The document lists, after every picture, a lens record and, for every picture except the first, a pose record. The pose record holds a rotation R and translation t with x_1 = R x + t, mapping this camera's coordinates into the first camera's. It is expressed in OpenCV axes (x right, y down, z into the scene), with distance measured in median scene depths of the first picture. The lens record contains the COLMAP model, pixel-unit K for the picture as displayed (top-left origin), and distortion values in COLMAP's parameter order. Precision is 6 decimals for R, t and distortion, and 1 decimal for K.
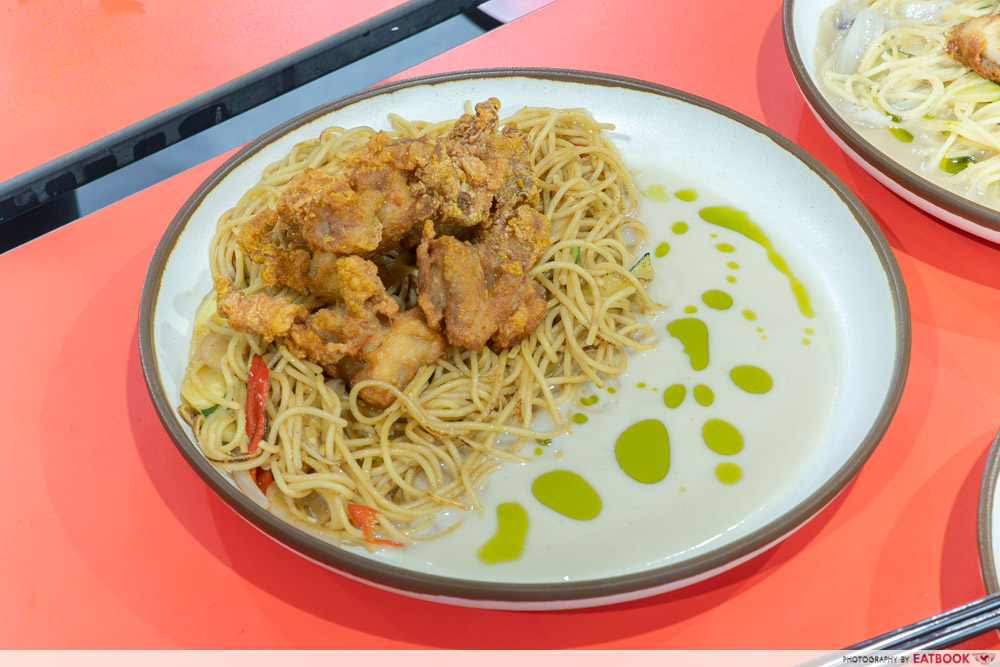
lens RADIAL K [[2123.1, 0, 466.4], [0, 2123.1, 274.6], [0, 0, 1]] dist [0.010629, 0.000000]
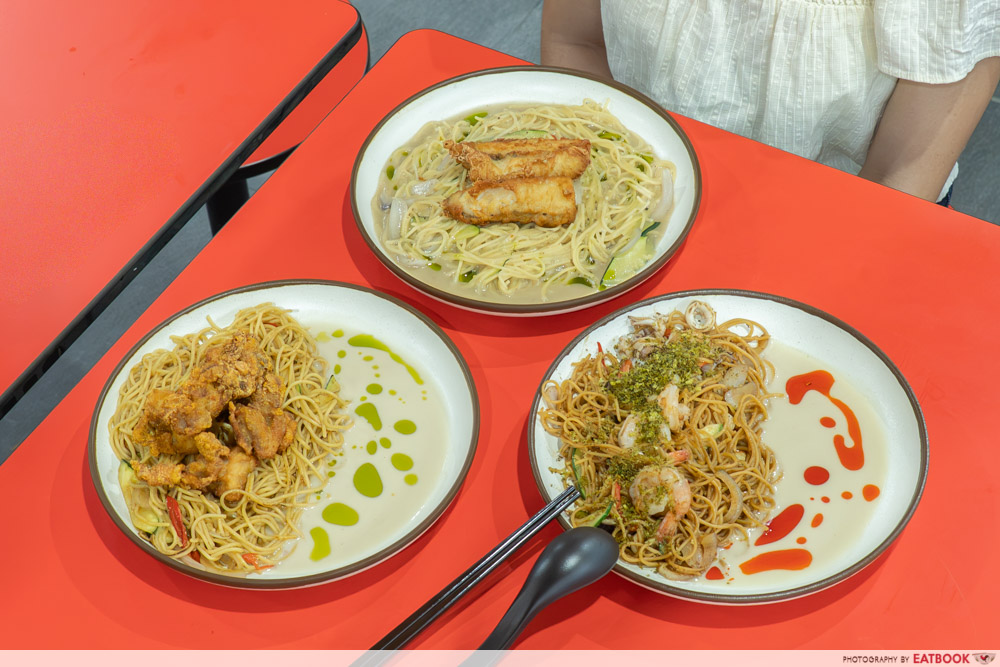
lens RADIAL K [[2123.1, 0, 483.9], [0, 2123.1, 255.4], [0, 0, 1]] dist [0.010629, 0.000000]
pose [[0.928180, -0.285143, 0.239112, -0.225482], [0.265664, 0.957679, 0.110791, -0.303192], [-0.260584, -0.039310, 0.964651, -0.924685]]
